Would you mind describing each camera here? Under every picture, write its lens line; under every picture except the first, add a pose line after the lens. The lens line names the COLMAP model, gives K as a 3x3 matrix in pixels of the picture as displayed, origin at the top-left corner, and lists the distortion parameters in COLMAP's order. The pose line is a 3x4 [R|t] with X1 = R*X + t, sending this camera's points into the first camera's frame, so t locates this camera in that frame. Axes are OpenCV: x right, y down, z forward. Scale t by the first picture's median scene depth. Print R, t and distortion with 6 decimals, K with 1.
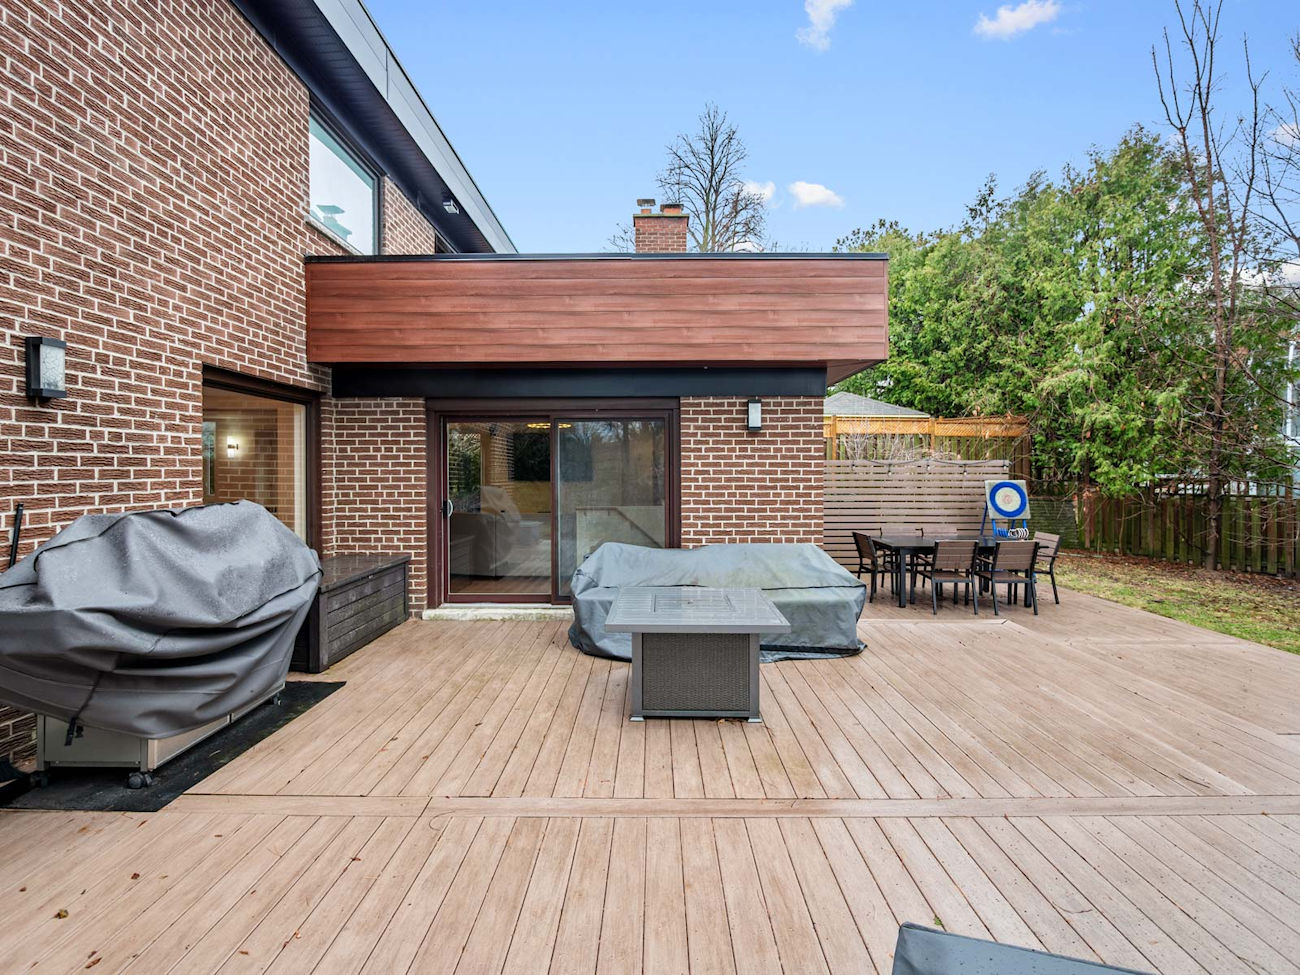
lens RADIAL K [[590.9, 0, 655.6], [0, 590.9, 480.0], [0, 0, 1]] dist [-0.000247, -0.000195]
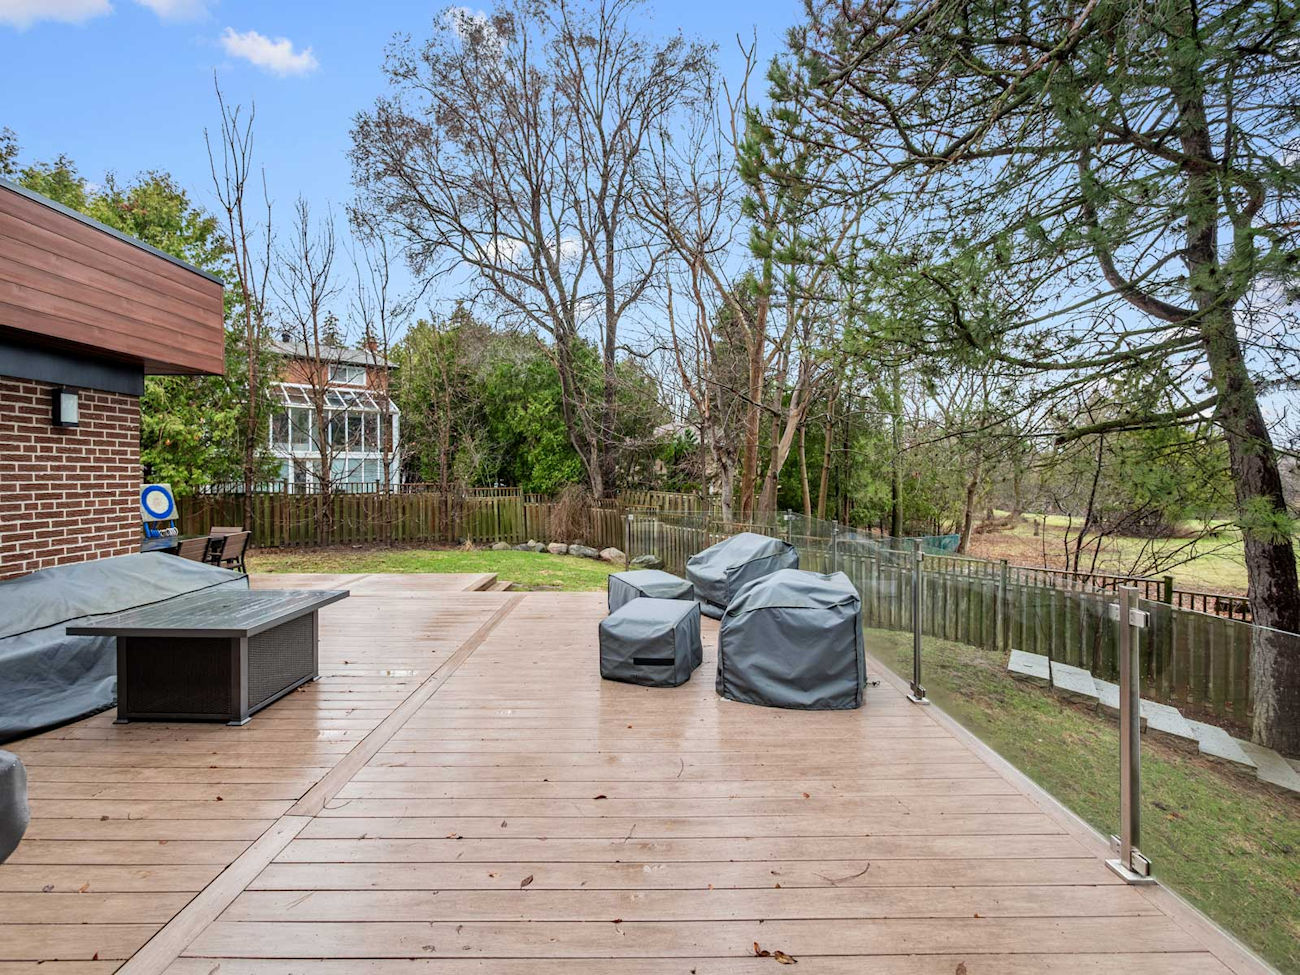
lens RADIAL K [[549.0, 0, 655.8], [0, 549.0, 480.4], [0, 0, 1]] dist [-0.005717, 0.000711]
pose [[-0.021925, -0.011087, 0.999698, -0.607237], [0.016533, 0.999798, 0.011450, -0.003836], [-0.999623, 0.016779, -0.021738, 0.192785]]
